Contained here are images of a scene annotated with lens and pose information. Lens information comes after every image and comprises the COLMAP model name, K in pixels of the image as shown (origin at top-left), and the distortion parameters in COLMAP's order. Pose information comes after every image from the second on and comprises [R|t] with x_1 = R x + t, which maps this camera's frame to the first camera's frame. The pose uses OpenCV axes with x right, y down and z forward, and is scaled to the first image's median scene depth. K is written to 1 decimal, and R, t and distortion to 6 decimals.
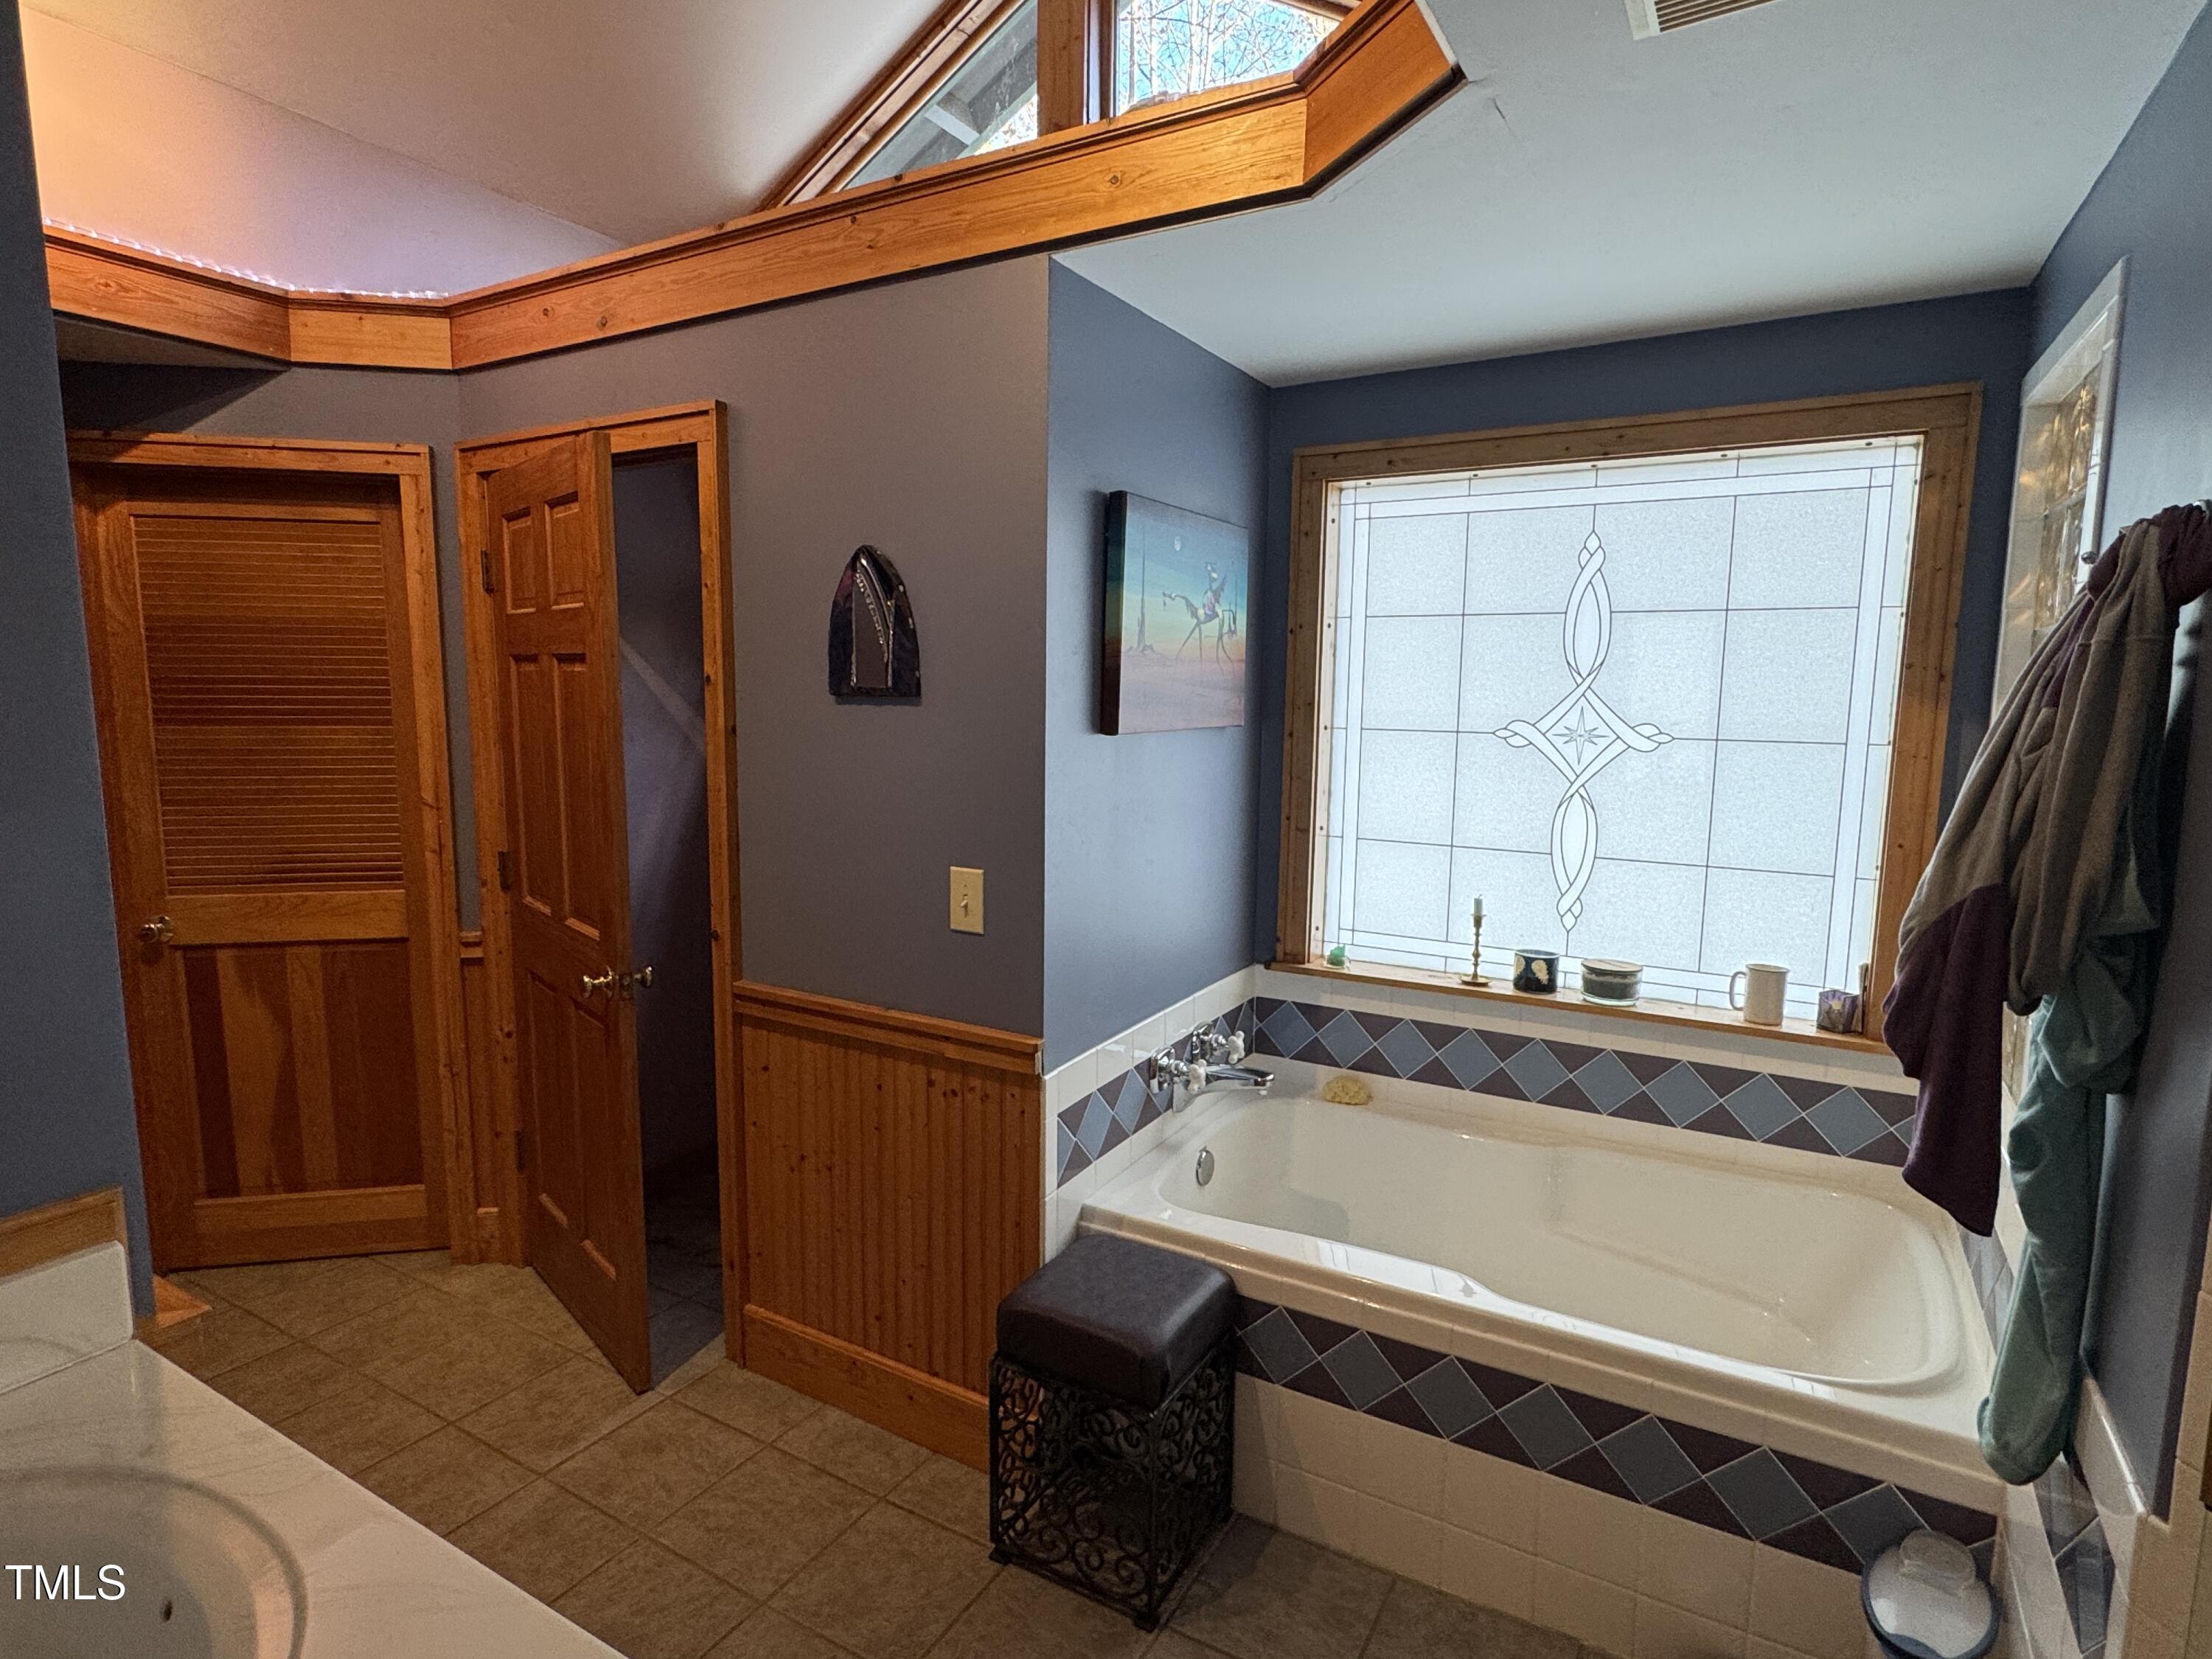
lens RADIAL K [[1172.3, 0, 1109.1], [0, 1172.3, 834.6], [0, 0, 1]] dist [-0.004245, -0.000588]
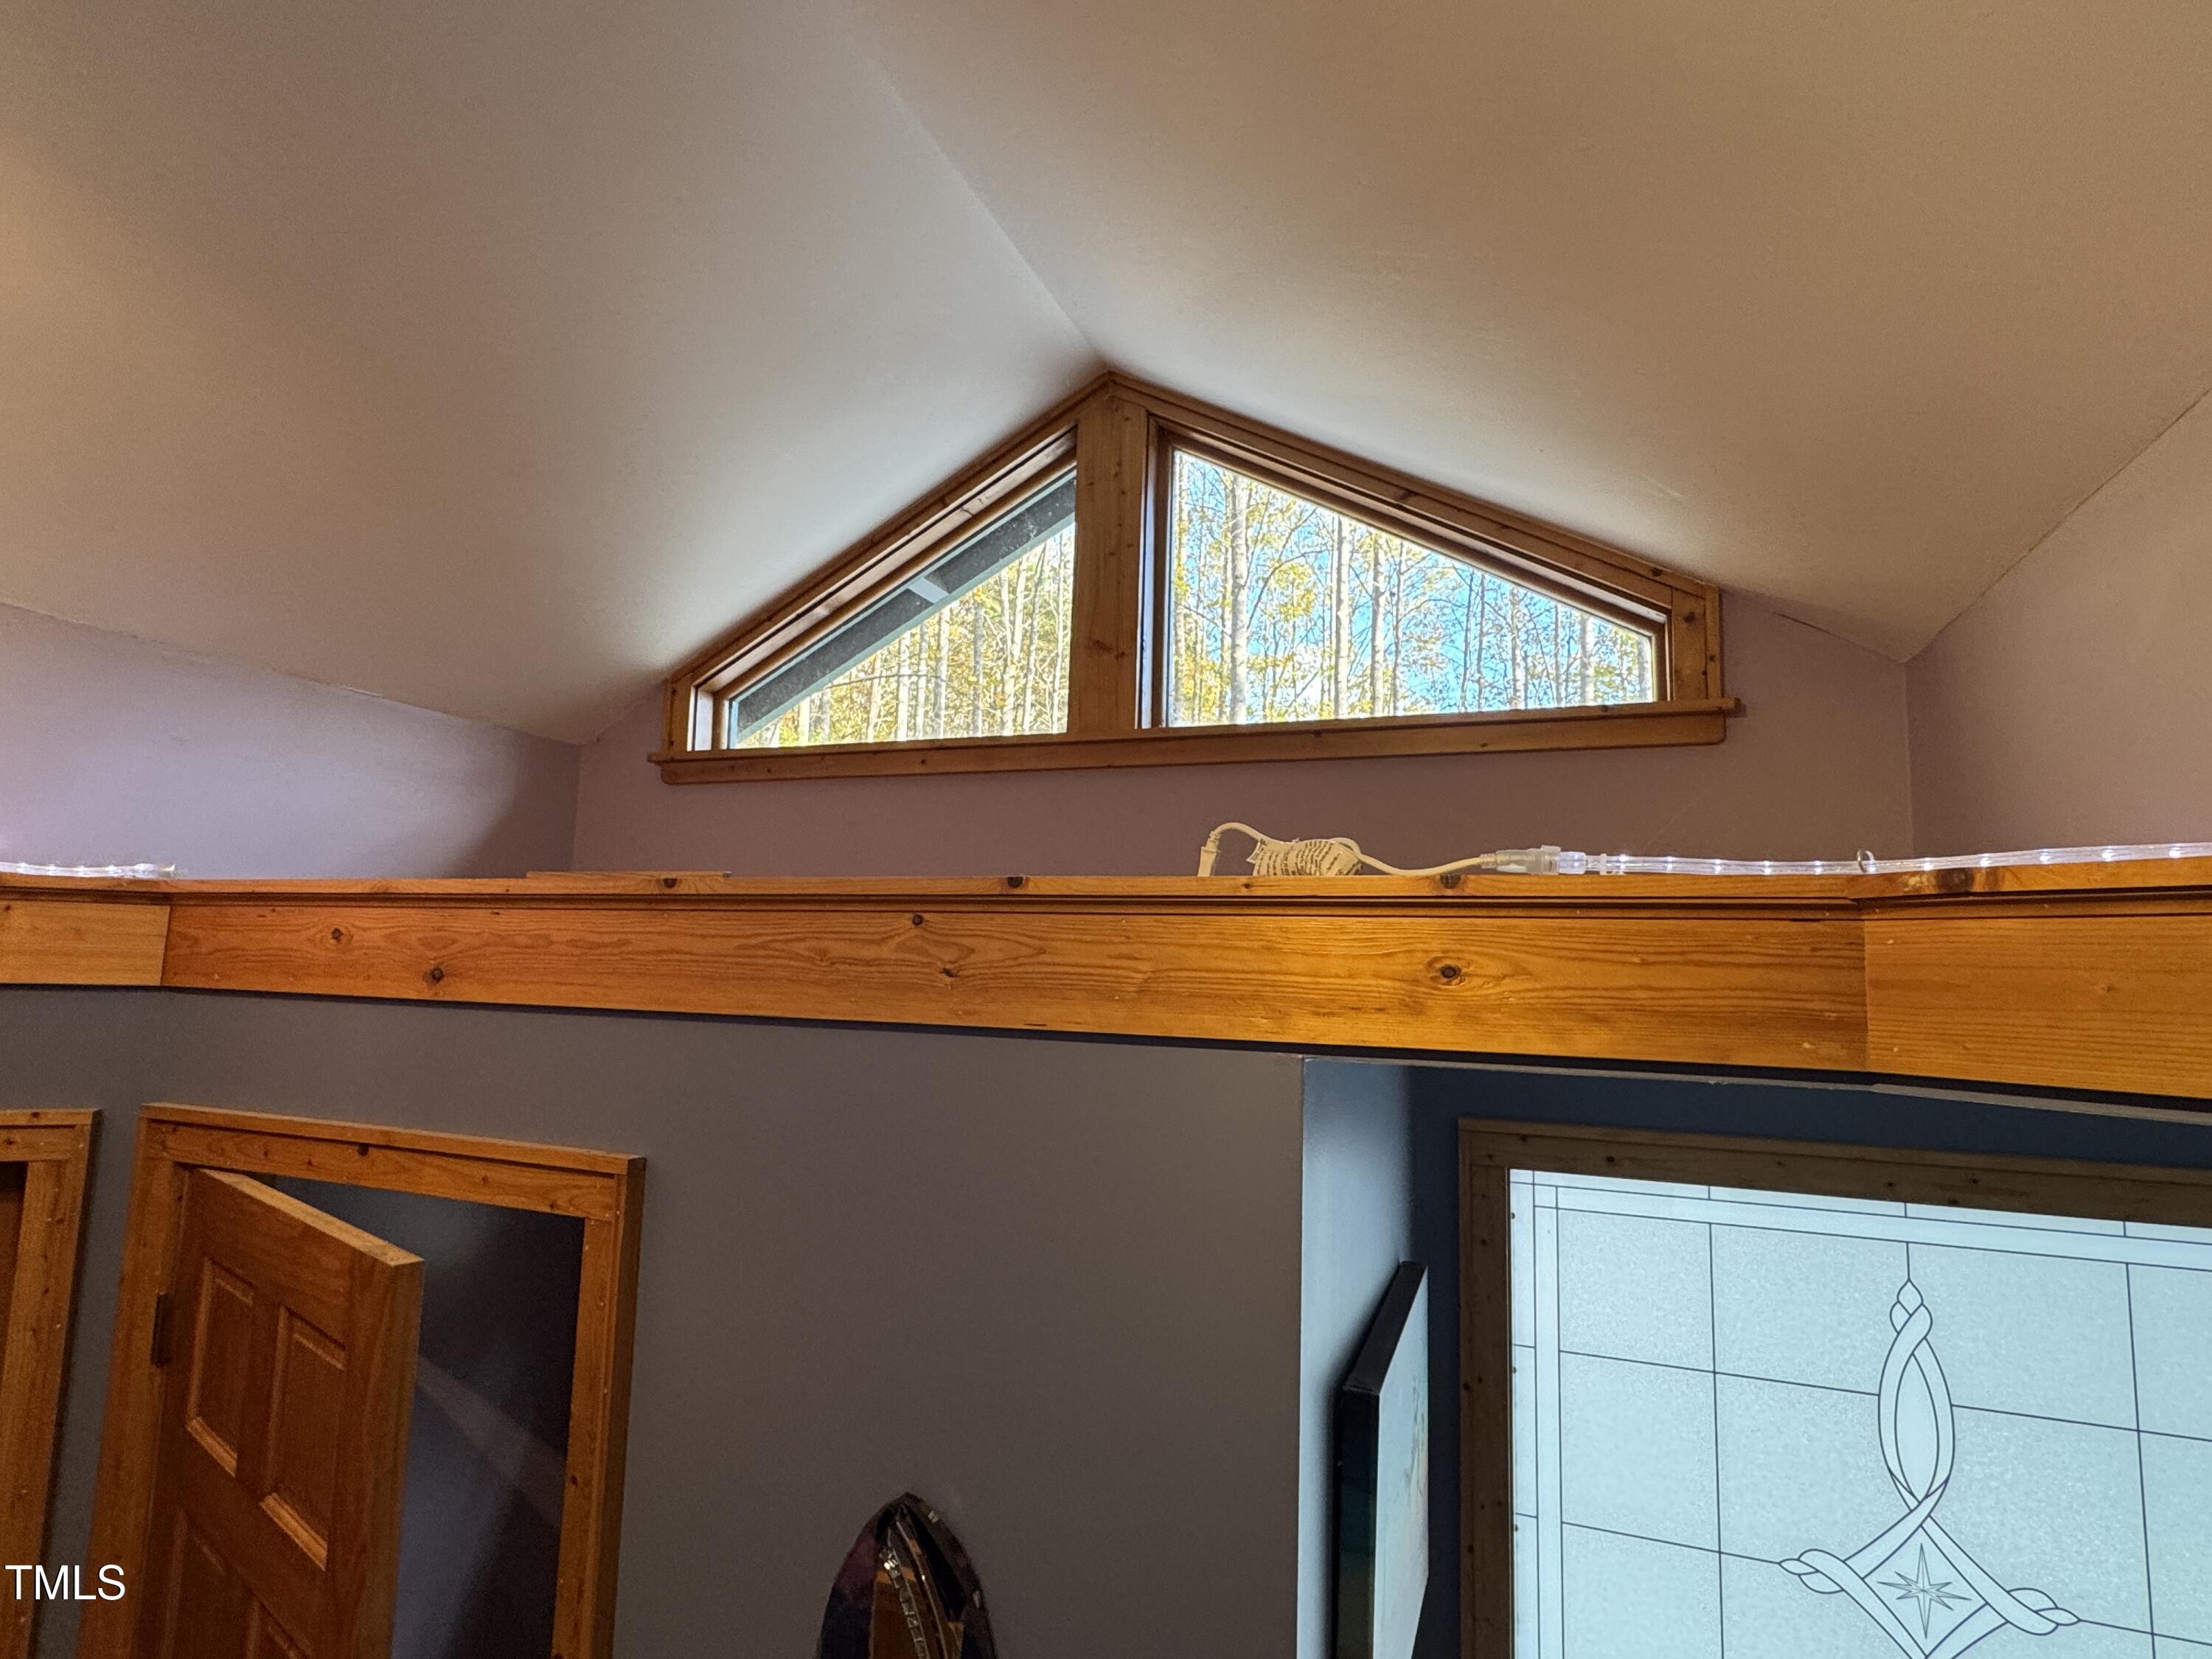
lens RADIAL K [[1172.3, 0, 1106.1], [0, 1172.3, 821.9], [0, 0, 1]] dist [-0.004245, -0.000588]
pose [[0.987507, 0.035896, 0.153434, -0.174189], [0.002155, 0.970541, -0.240927, -0.345298], [-0.157562, 0.238248, 0.958338, 0.324138]]
